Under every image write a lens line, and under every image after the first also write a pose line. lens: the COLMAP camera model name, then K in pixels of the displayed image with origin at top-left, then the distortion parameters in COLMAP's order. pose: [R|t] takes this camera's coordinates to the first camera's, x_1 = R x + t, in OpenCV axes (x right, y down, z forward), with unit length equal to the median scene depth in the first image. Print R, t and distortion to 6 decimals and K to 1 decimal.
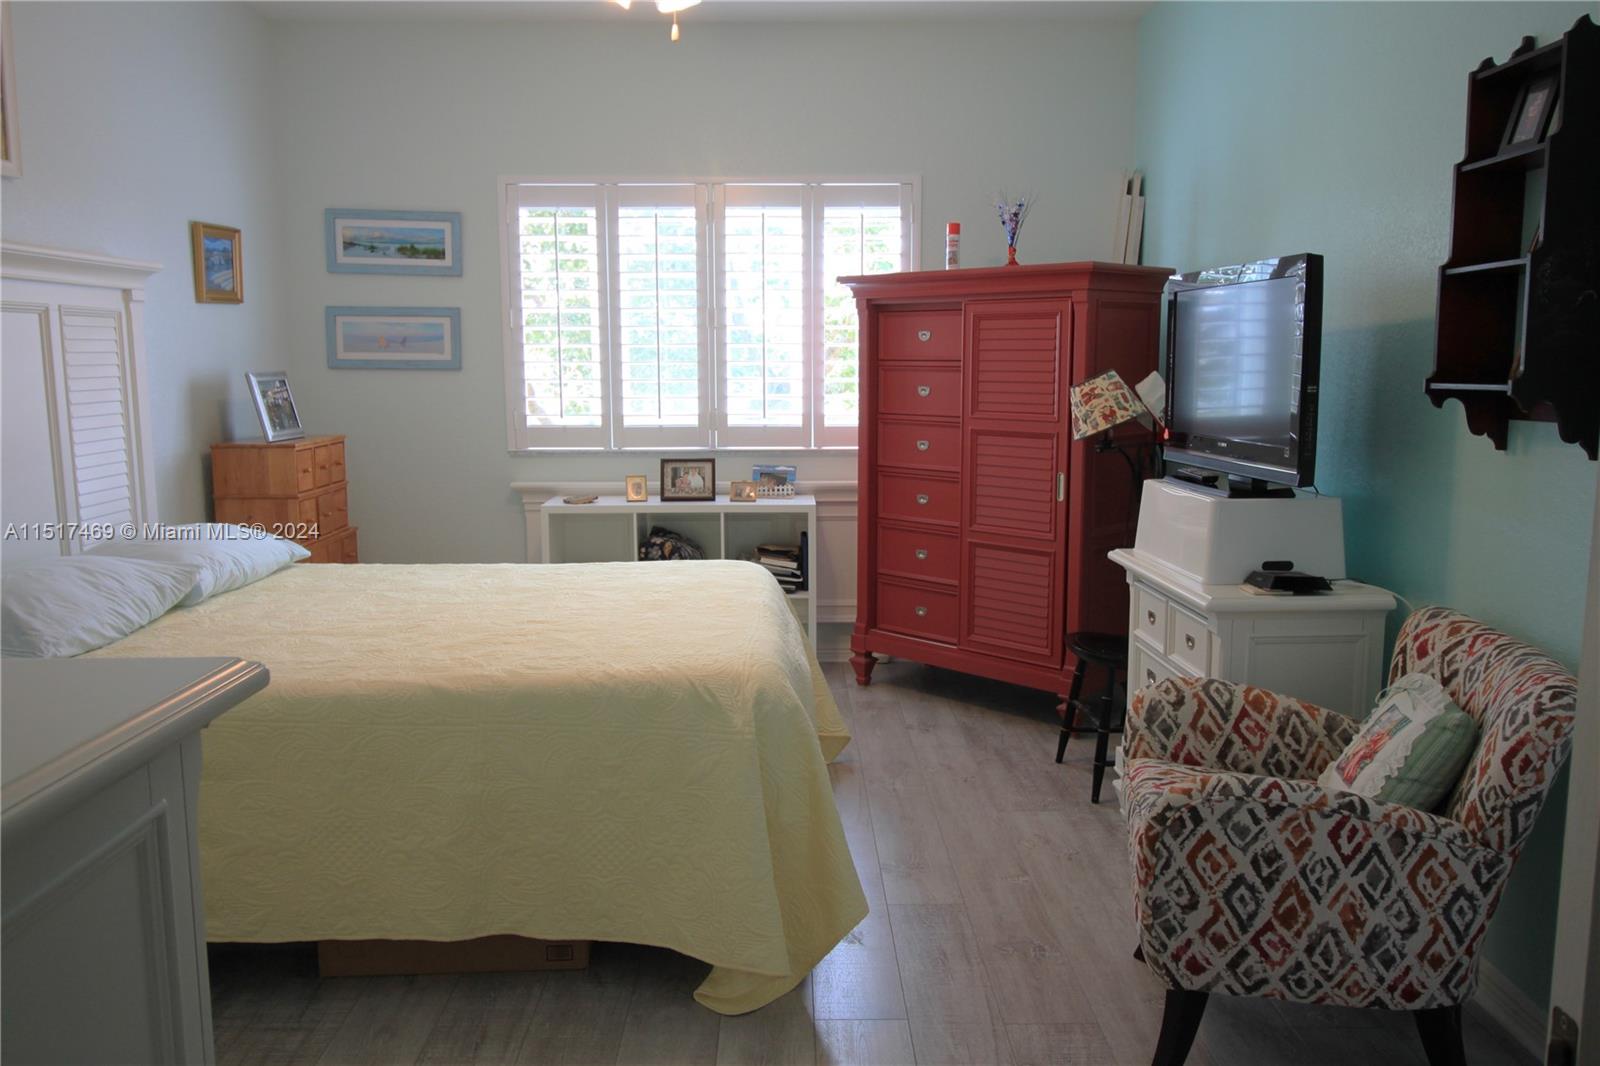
lens RADIAL K [[1232.0, 0, 797.2], [0, 1232.0, 521.8], [0, 0, 1]] dist [0.010642, 0.000224]
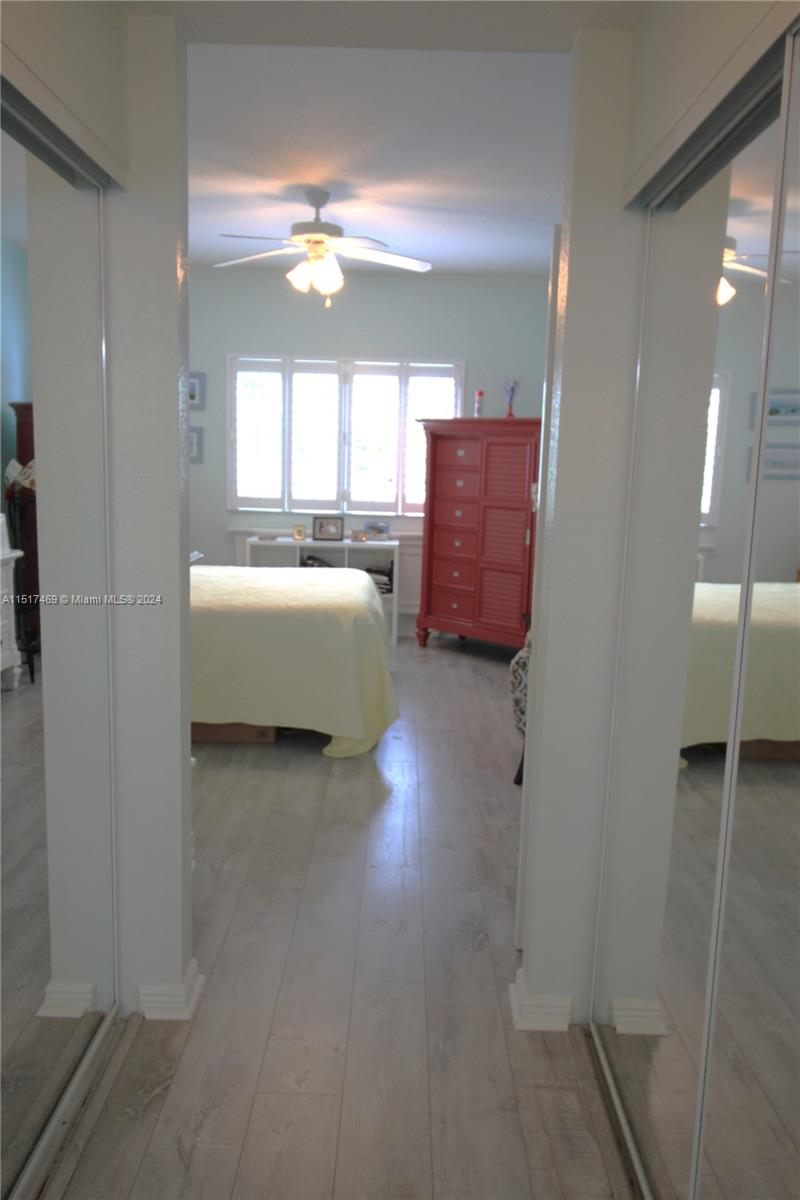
lens RADIAL K [[924.0, 0, 408.0], [0, 924.0, 600.5], [0, 0, 1]] dist [0.010642, 0.000224]
pose [[0.999425, 0.033814, -0.002663, 0.034492], [-0.033748, 0.999190, 0.021926, 0.036925], [0.003402, -0.021823, 0.999756, -0.346482]]
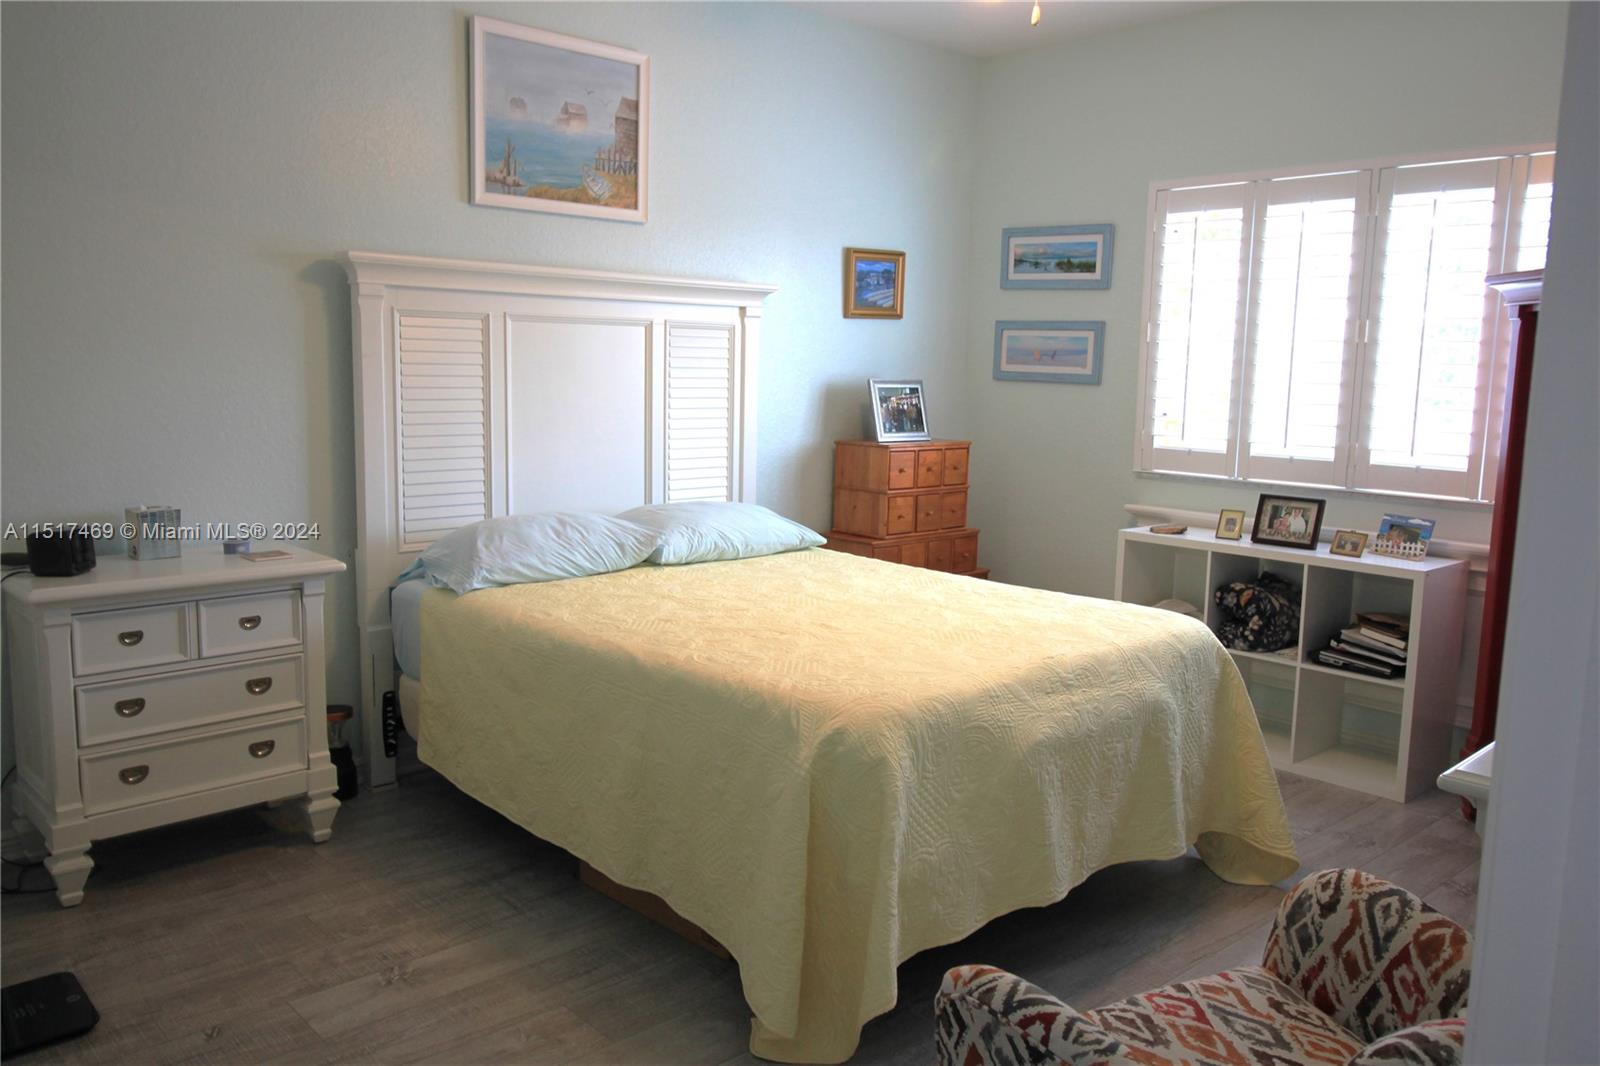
lens RADIAL K [[1232.0, 0, 797.2], [0, 1232.0, 521.8], [0, 0, 1]] dist [0.010642, 0.000224]
pose [[0.663725, 0.115017, -0.739080, 0.322156], [-0.125750, 0.991201, 0.041324, -0.027119], [0.737330, 0.065512, 0.672349, 0.182500]]
